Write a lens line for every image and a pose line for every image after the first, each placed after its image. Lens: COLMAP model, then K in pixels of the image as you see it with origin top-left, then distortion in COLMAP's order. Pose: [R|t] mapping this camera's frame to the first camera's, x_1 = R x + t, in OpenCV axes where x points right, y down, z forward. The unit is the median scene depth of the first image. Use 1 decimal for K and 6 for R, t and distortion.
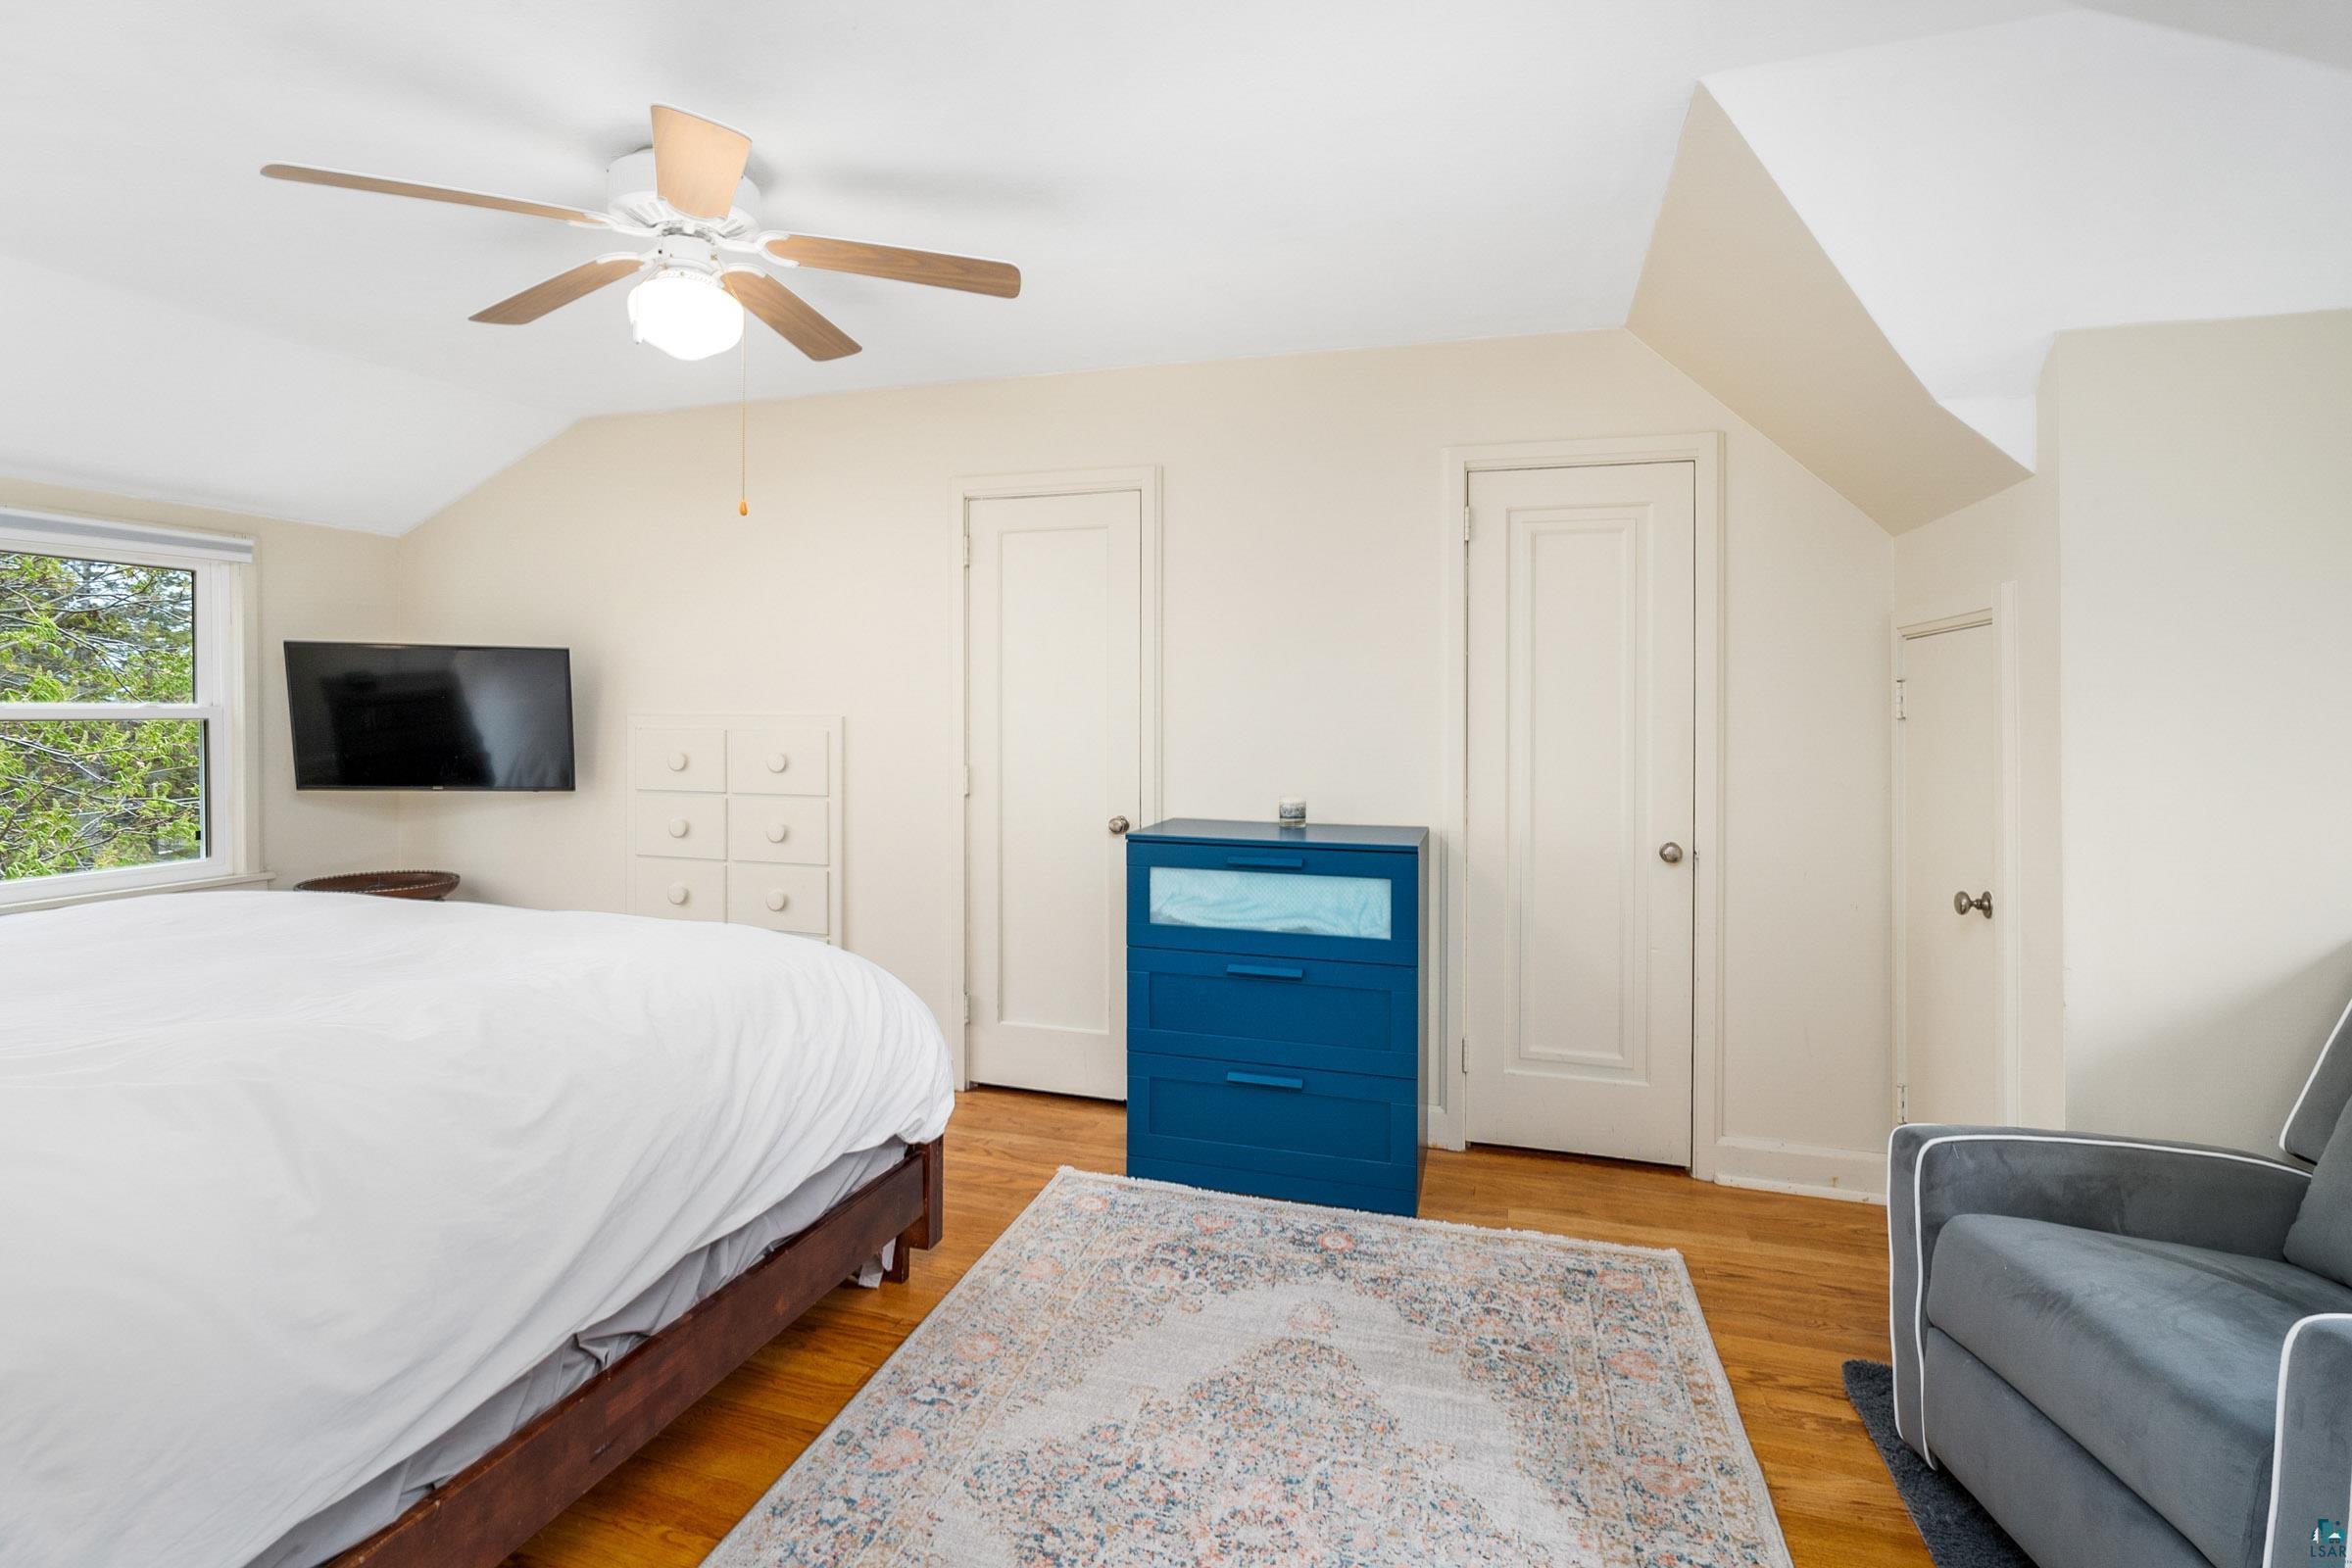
lens RADIAL K [[1092.5, 0, 1172.0], [0, 1092.5, 718.4], [0, 0, 1]] dist [-0.009329, -0.000104]
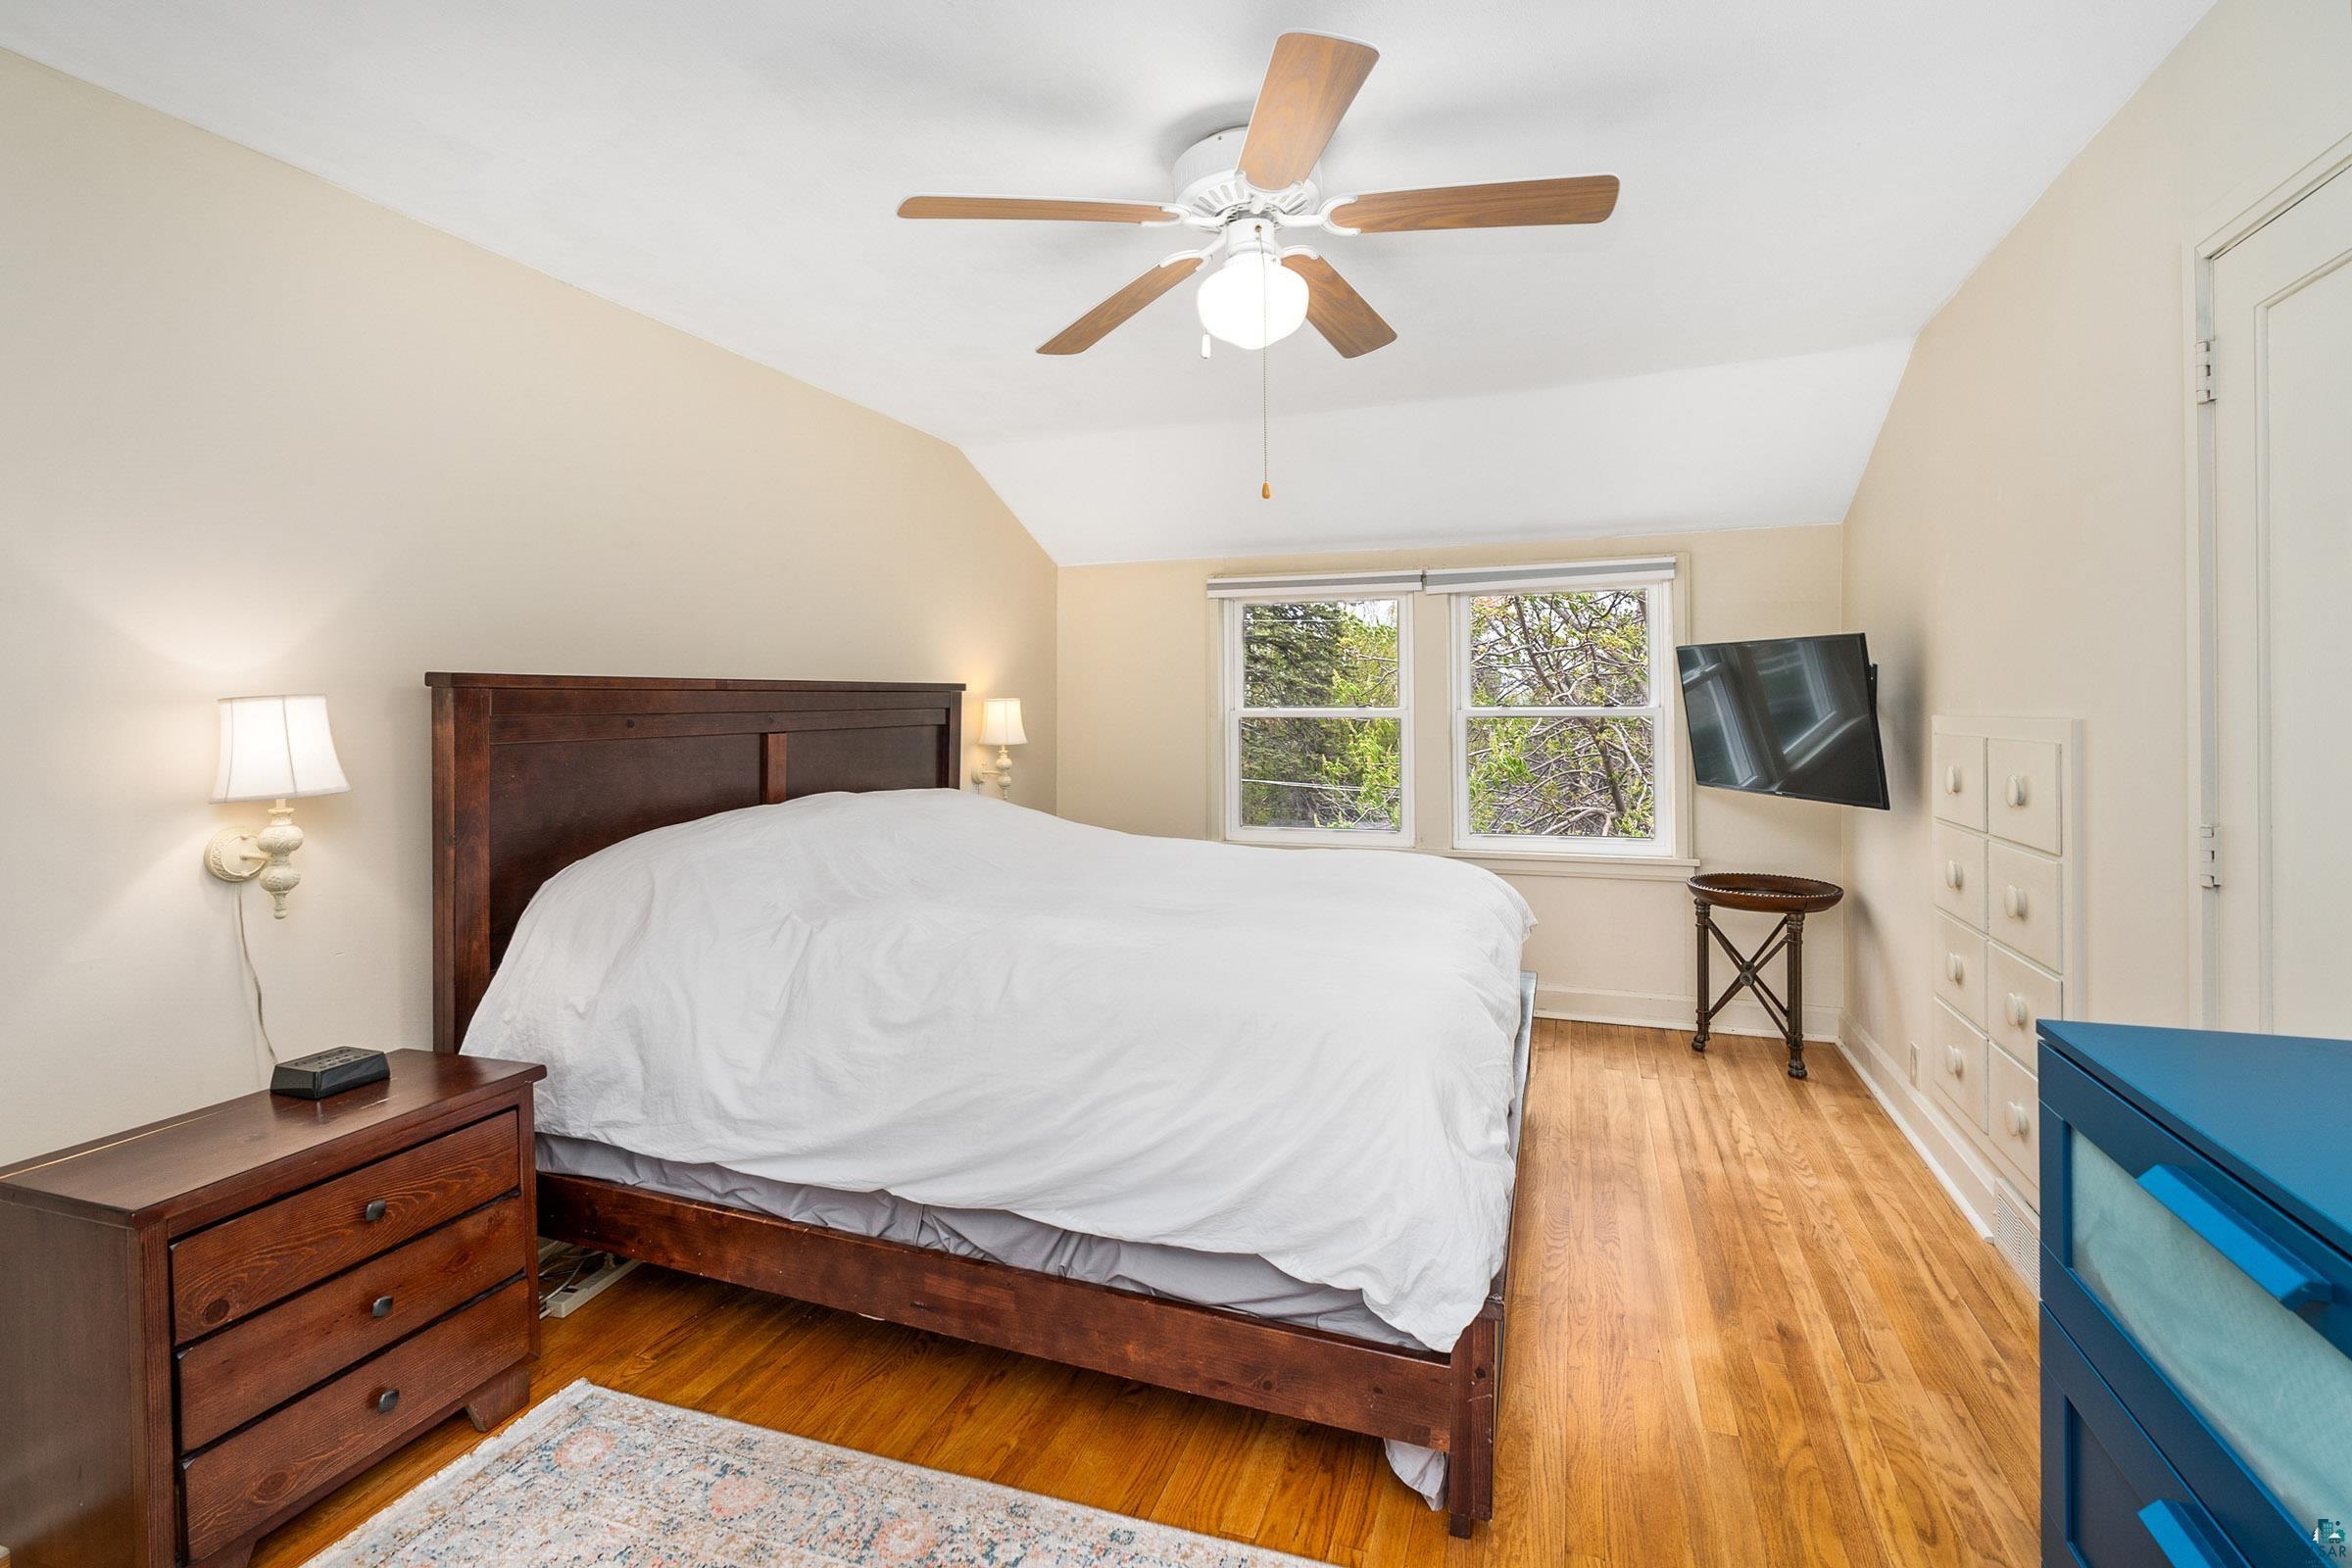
lens RADIAL K [[1092.5, 0, 1172.0], [0, 1092.5, 718.4], [0, 0, 1]] dist [-0.009329, -0.000104]
pose [[-0.057329, 0.003852, -0.998348, 0.523042], [0.004907, 0.999982, 0.003576, -0.010817], [0.998343, -0.004694, -0.057347, 0.985195]]
